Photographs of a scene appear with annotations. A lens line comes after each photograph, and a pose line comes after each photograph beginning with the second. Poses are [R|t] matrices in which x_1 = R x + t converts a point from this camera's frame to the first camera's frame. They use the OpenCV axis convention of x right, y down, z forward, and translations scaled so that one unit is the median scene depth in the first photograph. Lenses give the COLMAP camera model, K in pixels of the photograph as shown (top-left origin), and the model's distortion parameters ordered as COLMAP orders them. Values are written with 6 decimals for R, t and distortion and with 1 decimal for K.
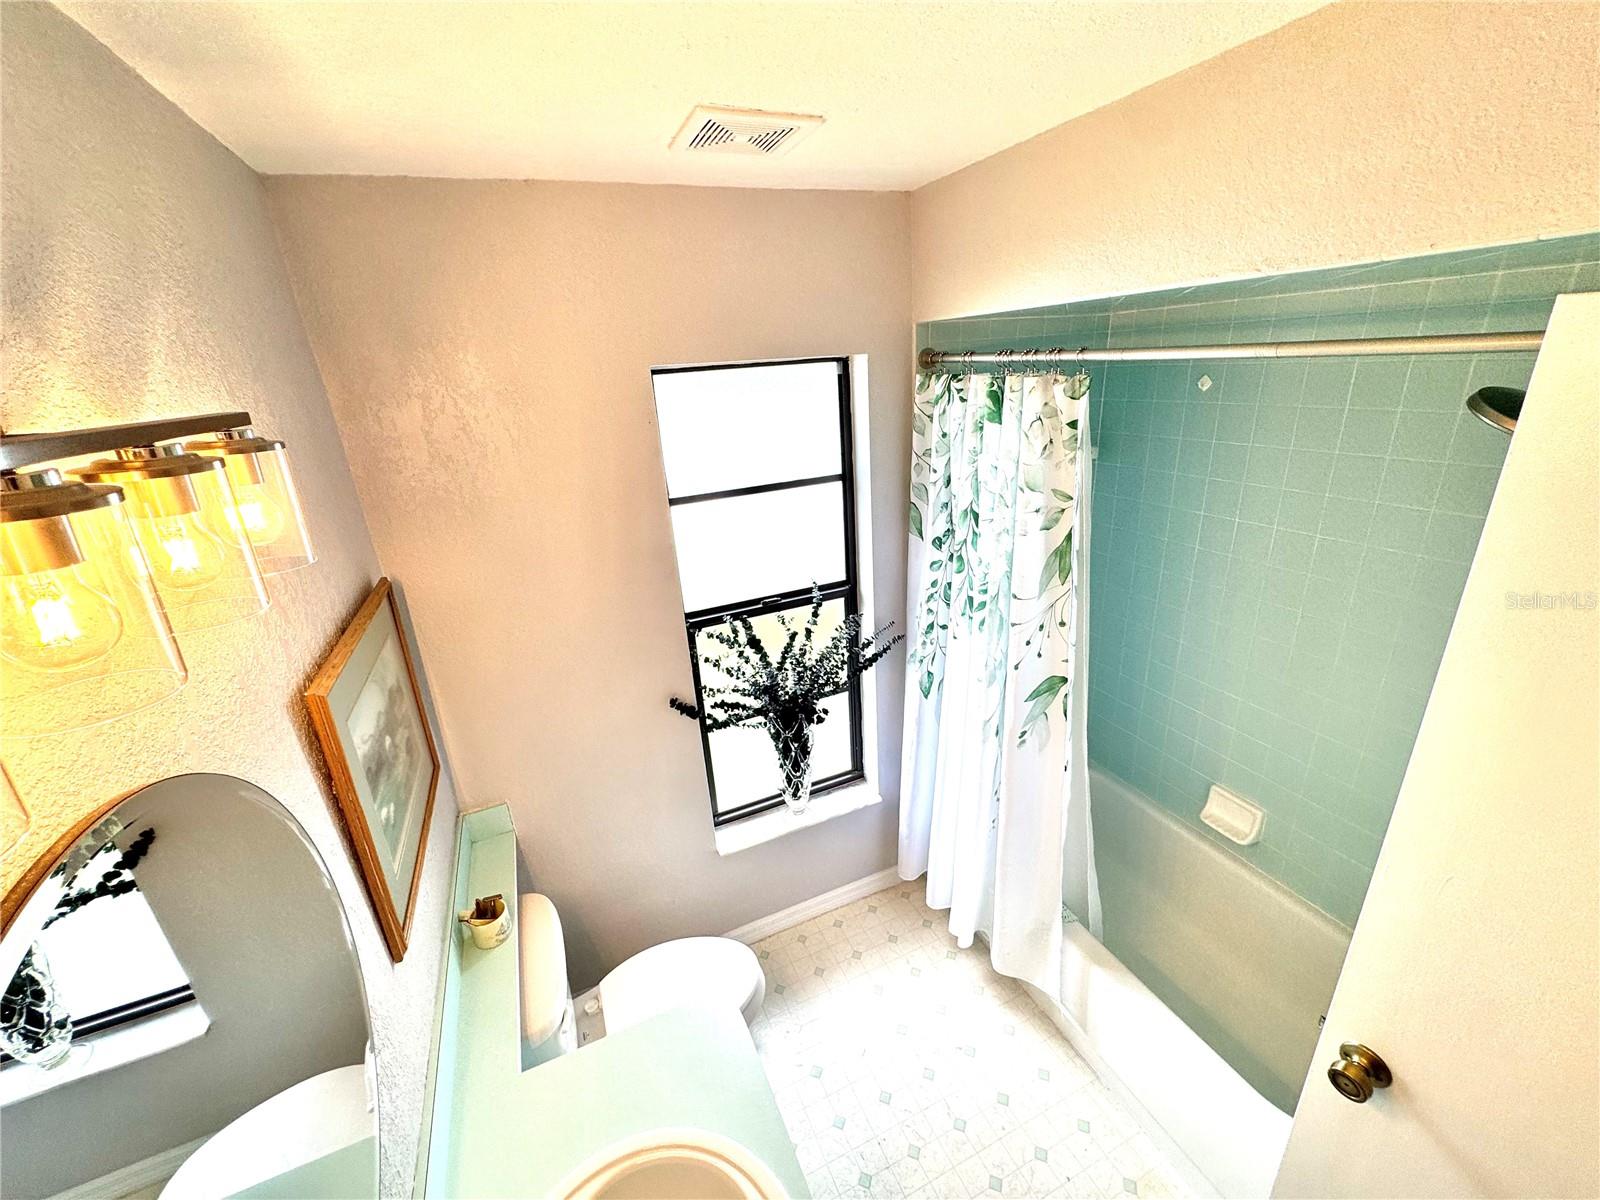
lens RADIAL K [[642.8, 0, 799.1], [0, 642.8, 598.5], [0, 0, 1]] dist [-0.000112, -0.002231]
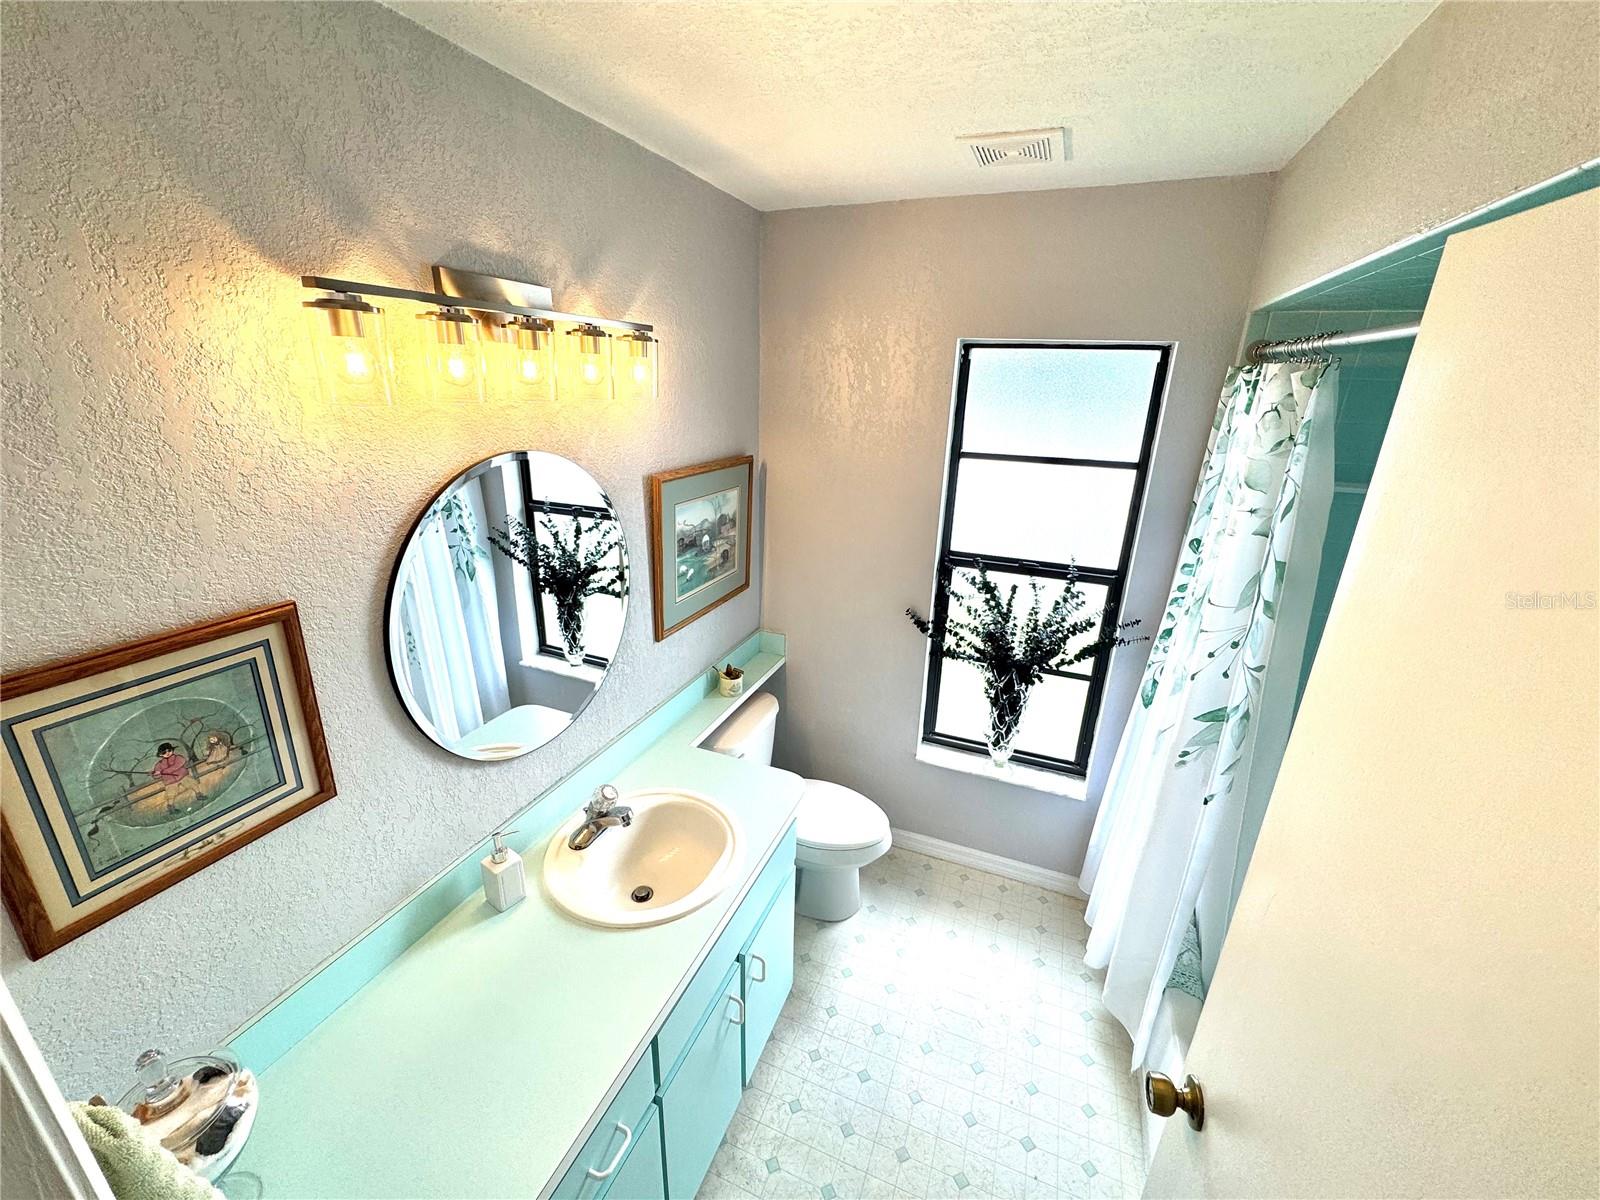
lens RADIAL K [[642.8, 0, 799.1], [0, 642.8, 598.5], [0, 0, 1]] dist [-0.000112, -0.002231]
pose [[0.694636, 0.309384, -0.649432, 0.439171], [-0.318271, 0.941800, 0.108241, 0.068695], [0.645123, 0.131507, 0.752676, -0.070047]]
